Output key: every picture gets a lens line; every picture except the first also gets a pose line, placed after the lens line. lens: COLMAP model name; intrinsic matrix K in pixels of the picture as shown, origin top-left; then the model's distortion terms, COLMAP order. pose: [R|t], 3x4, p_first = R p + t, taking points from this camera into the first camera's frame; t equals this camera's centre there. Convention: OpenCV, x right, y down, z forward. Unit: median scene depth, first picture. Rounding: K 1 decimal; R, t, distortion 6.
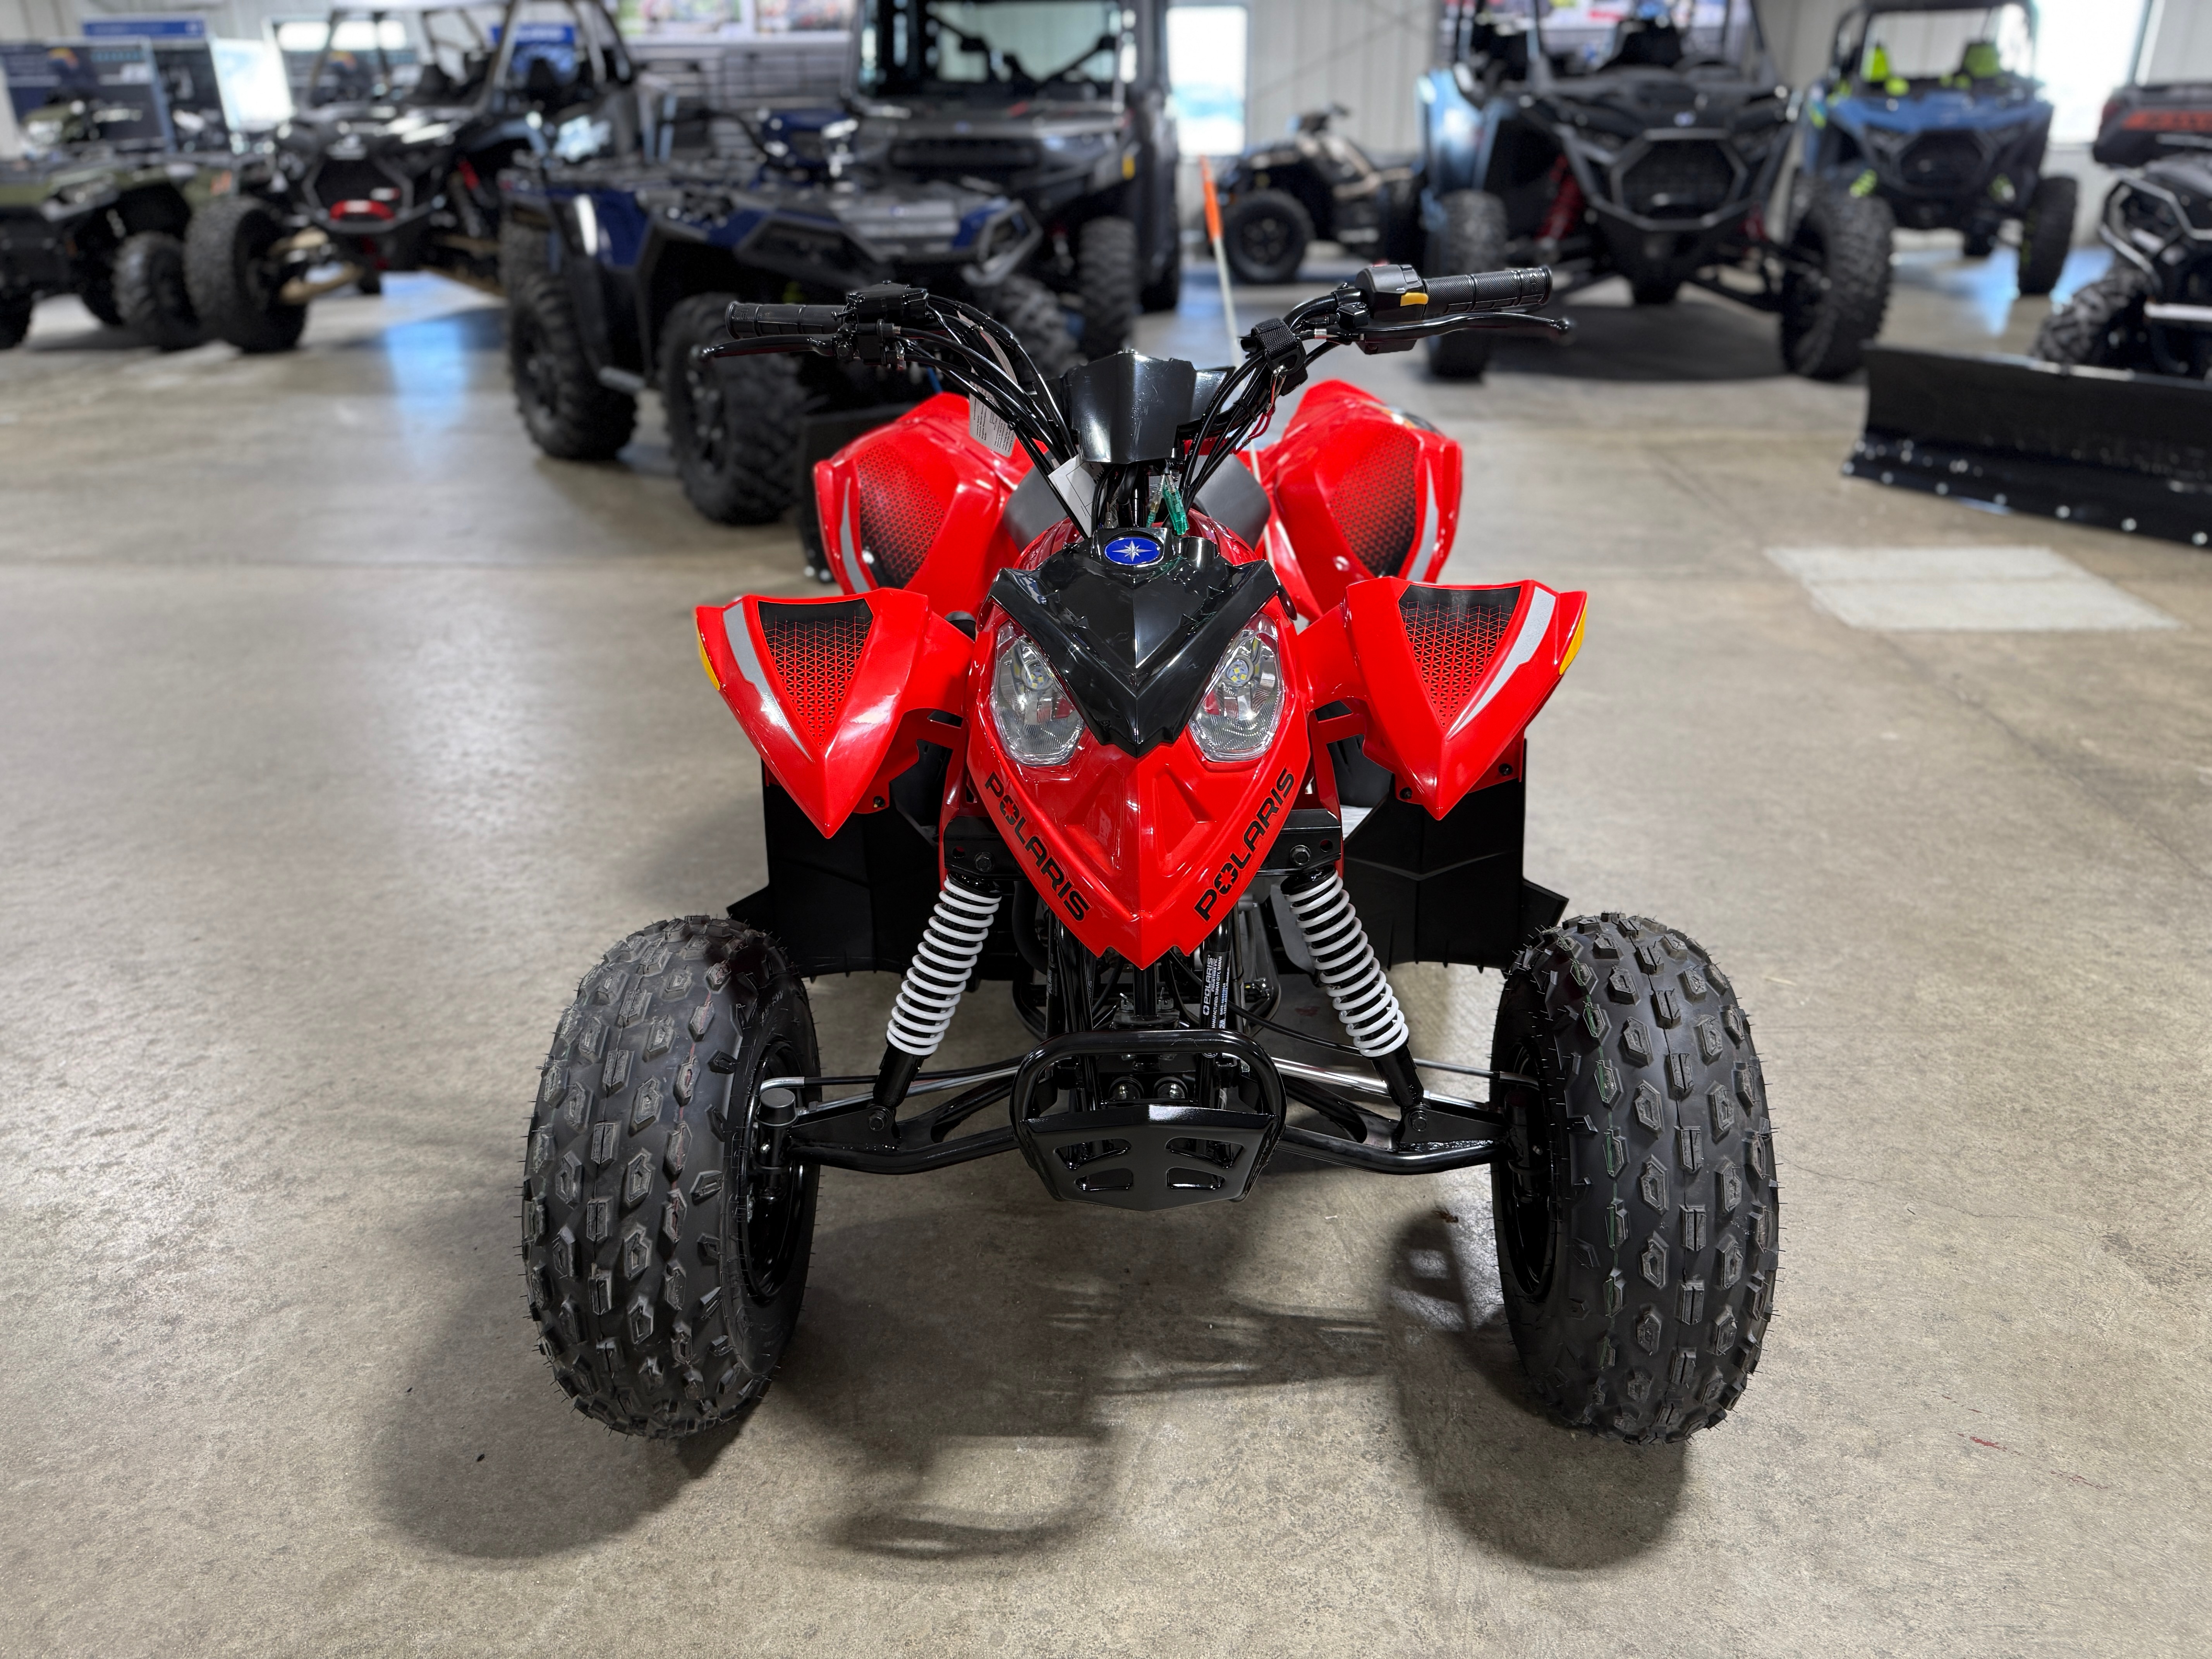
lens RADIAL K [[1547.2, 0, 1120.1], [0, 1547.2, 868.3], [0, 0, 1]] dist [-0.003431, -0.005677]
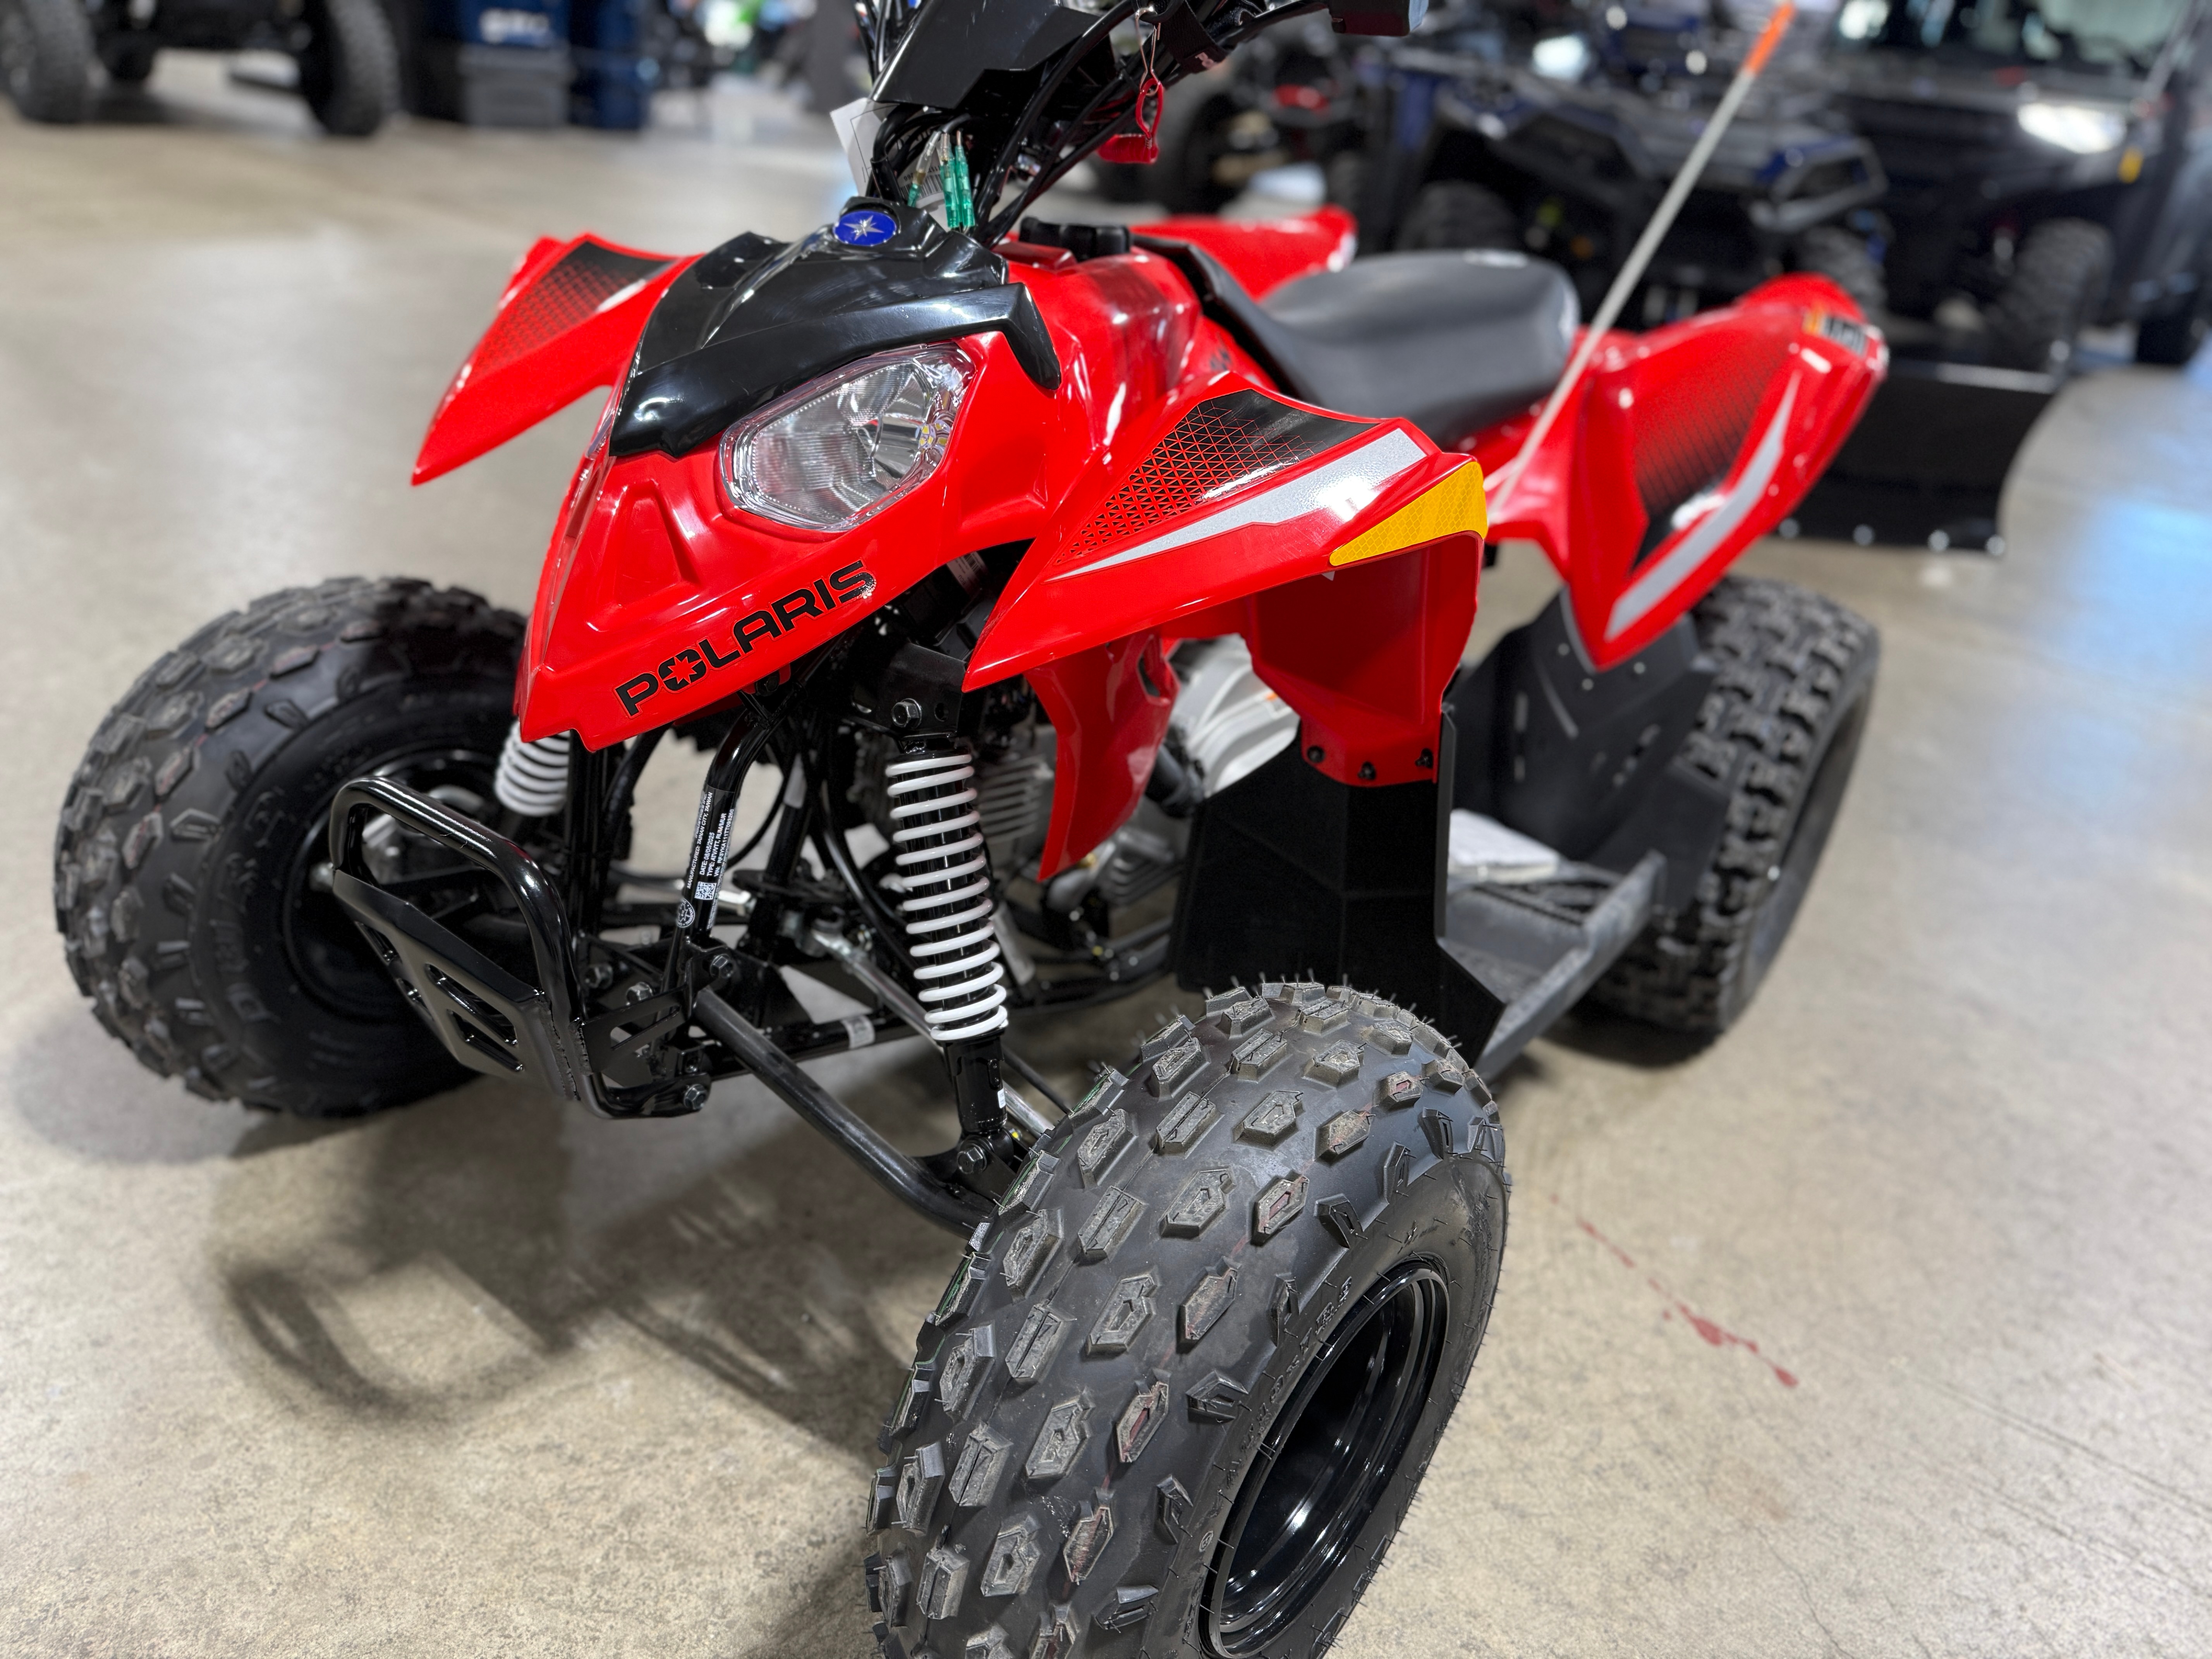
lens RADIAL K [[1569.4, 0, 1104.1], [0, 1569.4, 870.5], [0, 0, 1]] dist [0.004041, 0.002804]
pose [[0.797054, 0.359113, -0.485533, 0.520275], [-0.359248, 0.928210, 0.096785, -0.040403], [0.485433, 0.097284, 0.868844, 0.414548]]
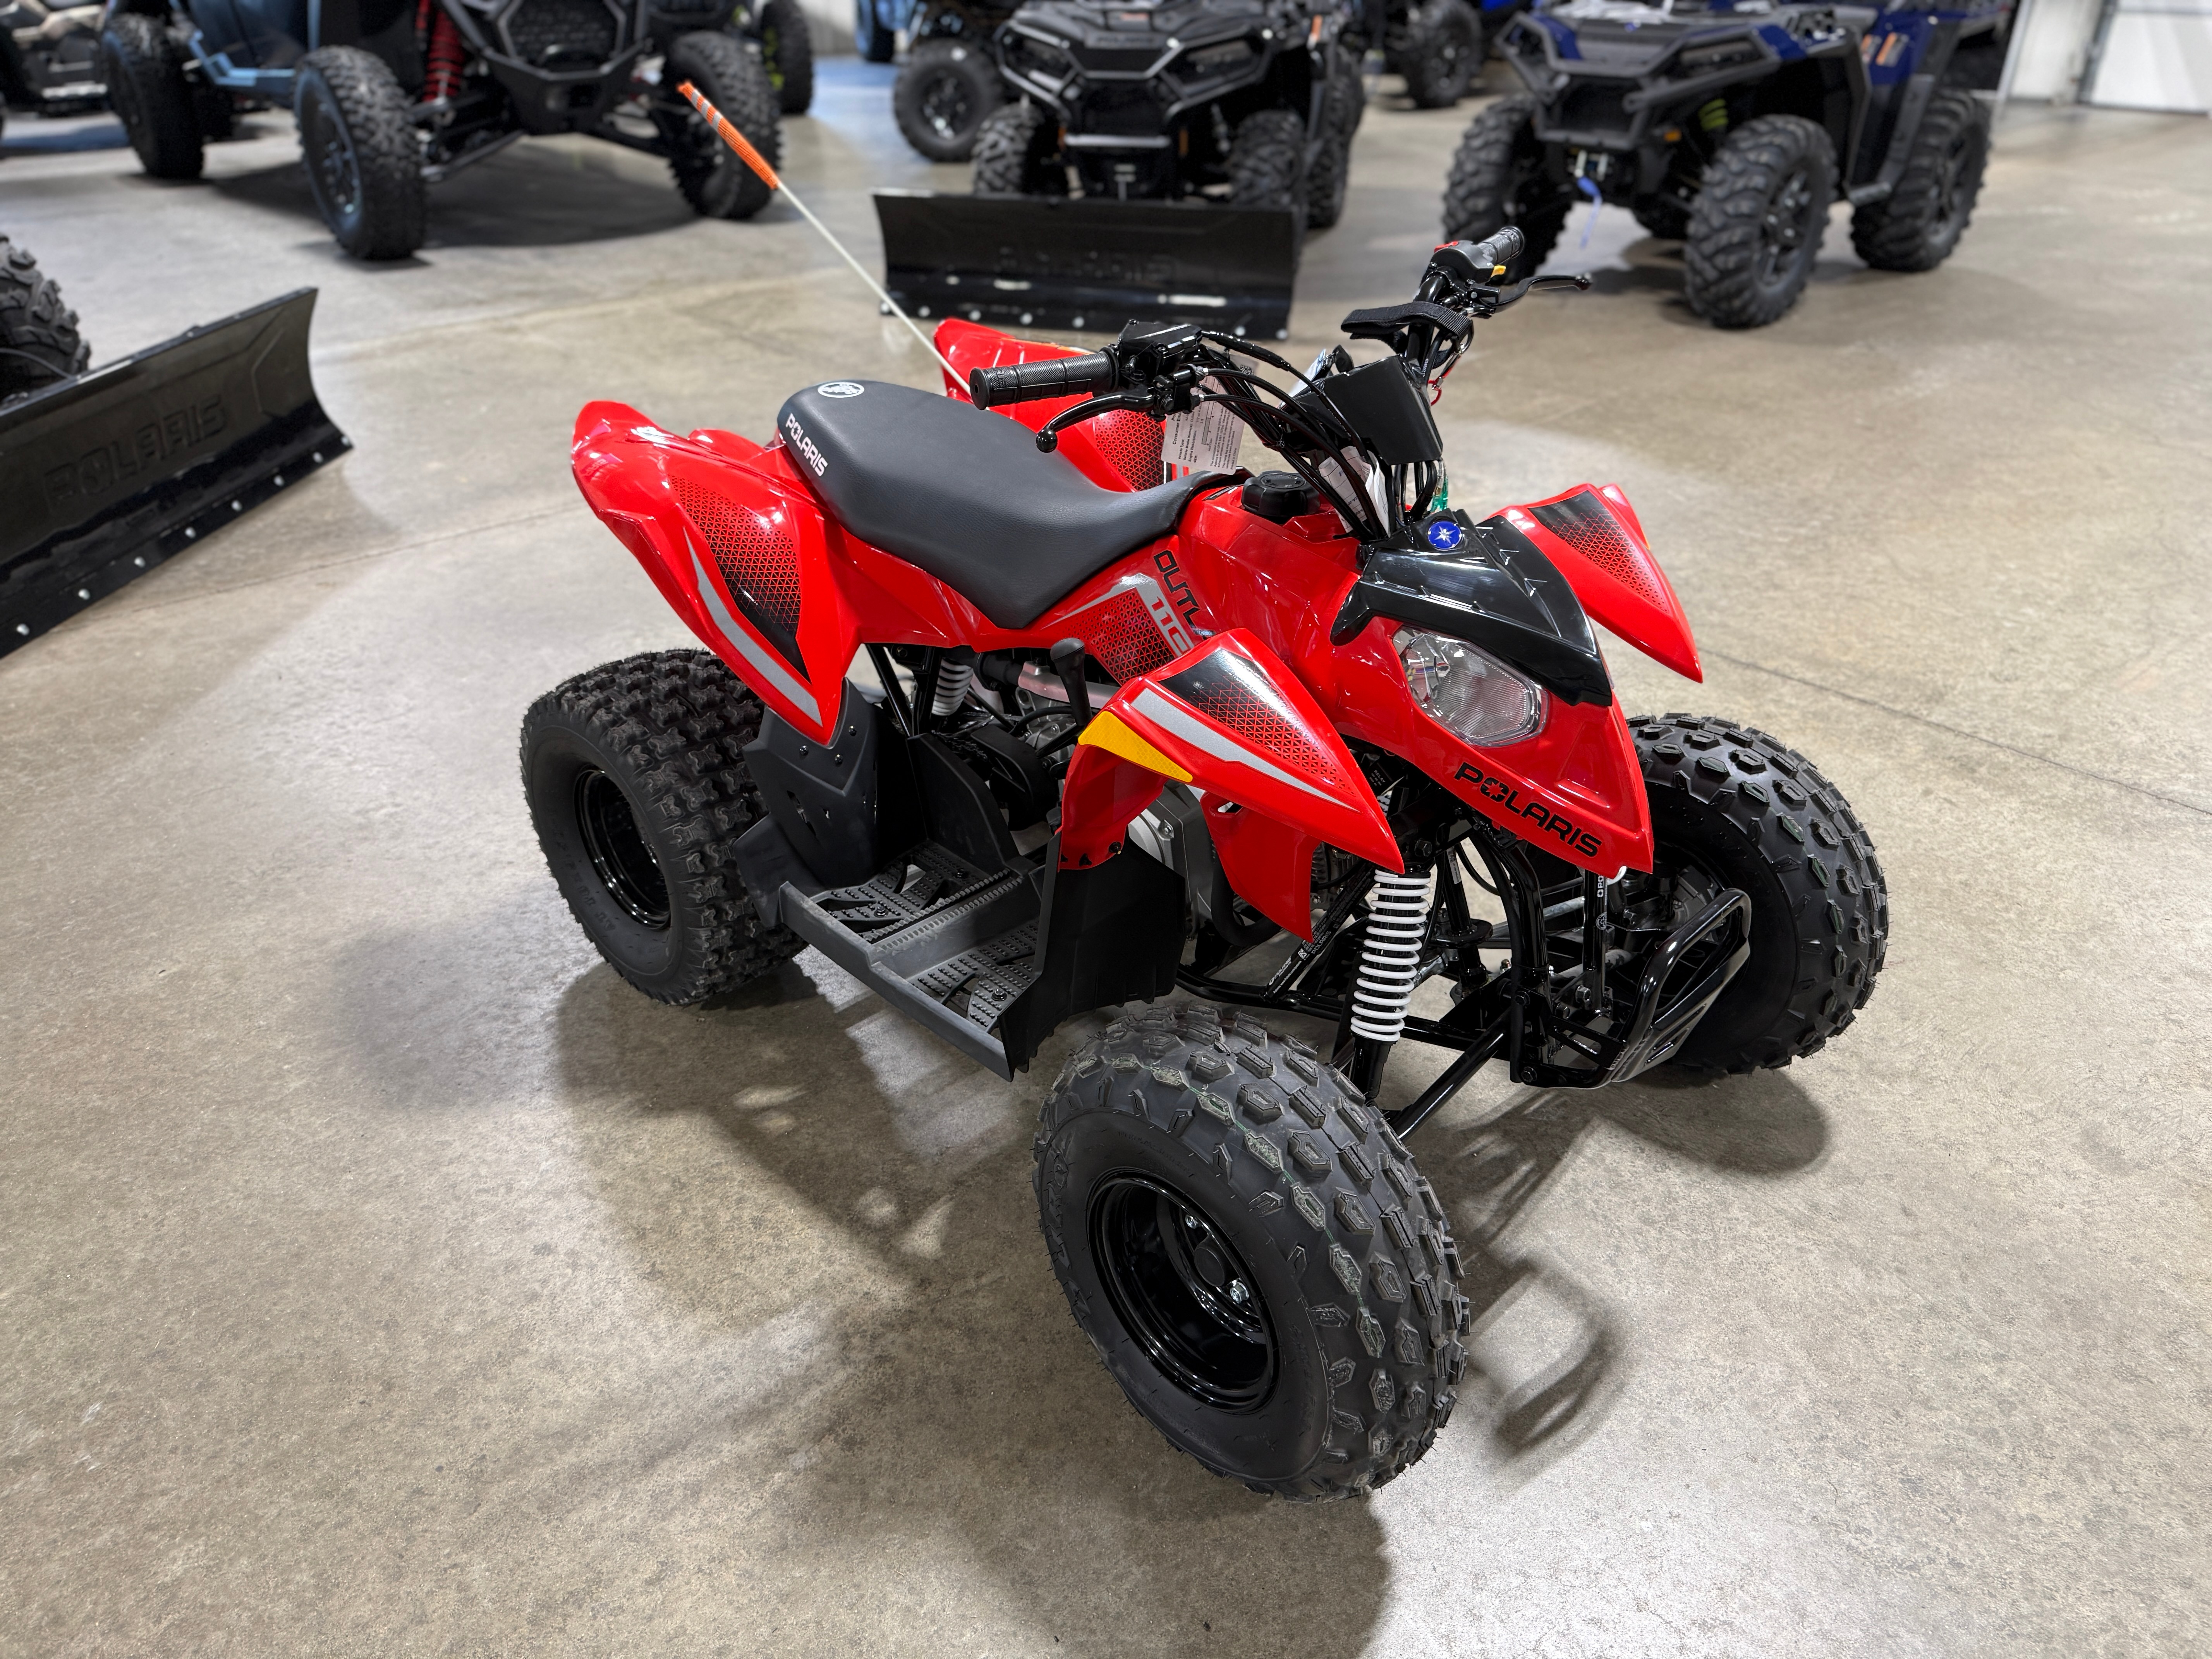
lens RADIAL K [[1505.3, 0, 1127.3], [0, 1505.3, 872.5], [0, 0, 1]] dist [0.000806, -0.000583]
pose [[0.699541, -0.369779, 0.611479, -0.836202], [0.298312, 0.928689, 0.220333, -0.267122], [-0.649348, 0.028280, 0.759965, 0.312869]]
